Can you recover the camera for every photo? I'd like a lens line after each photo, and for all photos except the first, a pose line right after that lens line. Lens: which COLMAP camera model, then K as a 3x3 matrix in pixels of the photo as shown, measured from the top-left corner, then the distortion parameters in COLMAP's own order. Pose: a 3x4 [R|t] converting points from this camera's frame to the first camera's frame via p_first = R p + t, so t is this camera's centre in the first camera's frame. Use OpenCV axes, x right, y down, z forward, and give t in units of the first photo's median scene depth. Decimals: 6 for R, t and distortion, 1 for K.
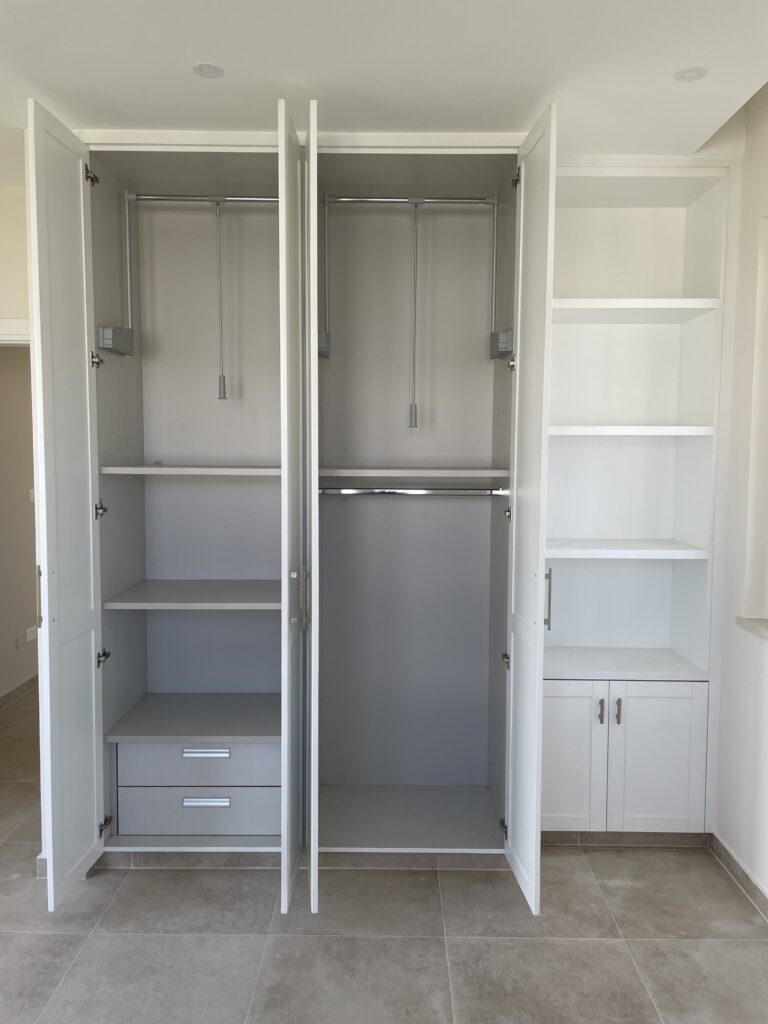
lens RADIAL K [[795.0, 0, 385.2], [0, 795.0, 509.2], [0, 0, 1]] dist [-0.011897, -0.037502]
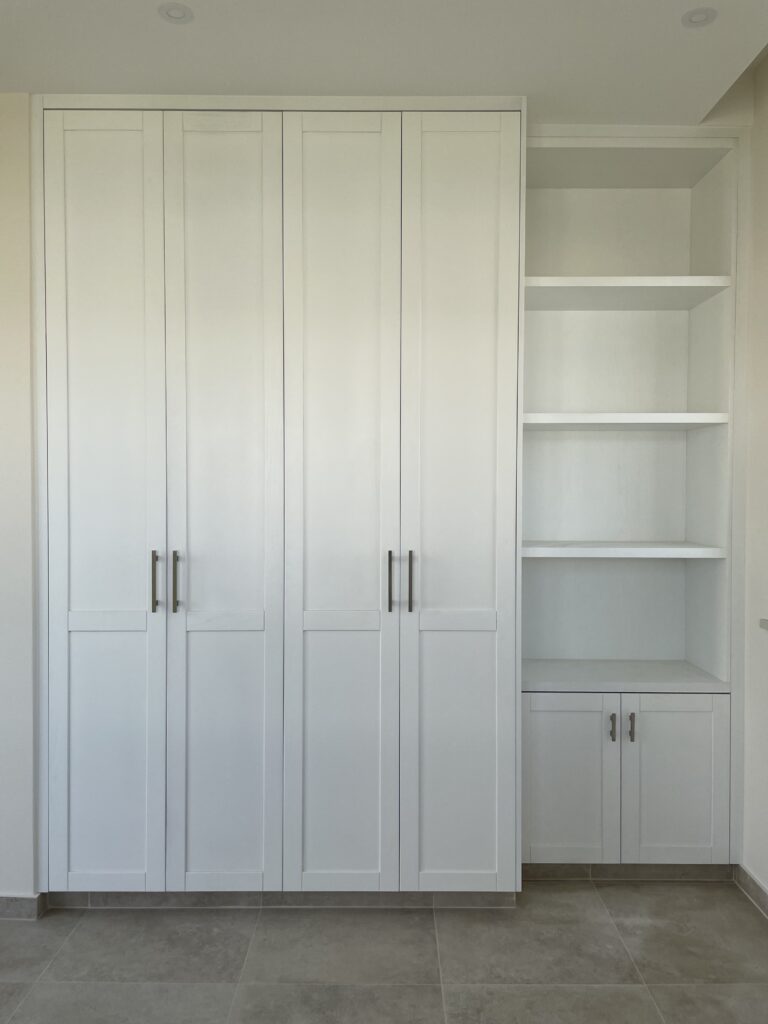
lens RADIAL K [[795.0, 0, 384.8], [0, 795.0, 508.2], [0, 0, 1]] dist [-0.011897, -0.037502]
pose [[0.999975, -0.004911, 0.005076, 0.010050], [0.005171, 0.998611, -0.052441, 0.055475], [-0.004811, 0.052466, 0.998611, 0.093378]]
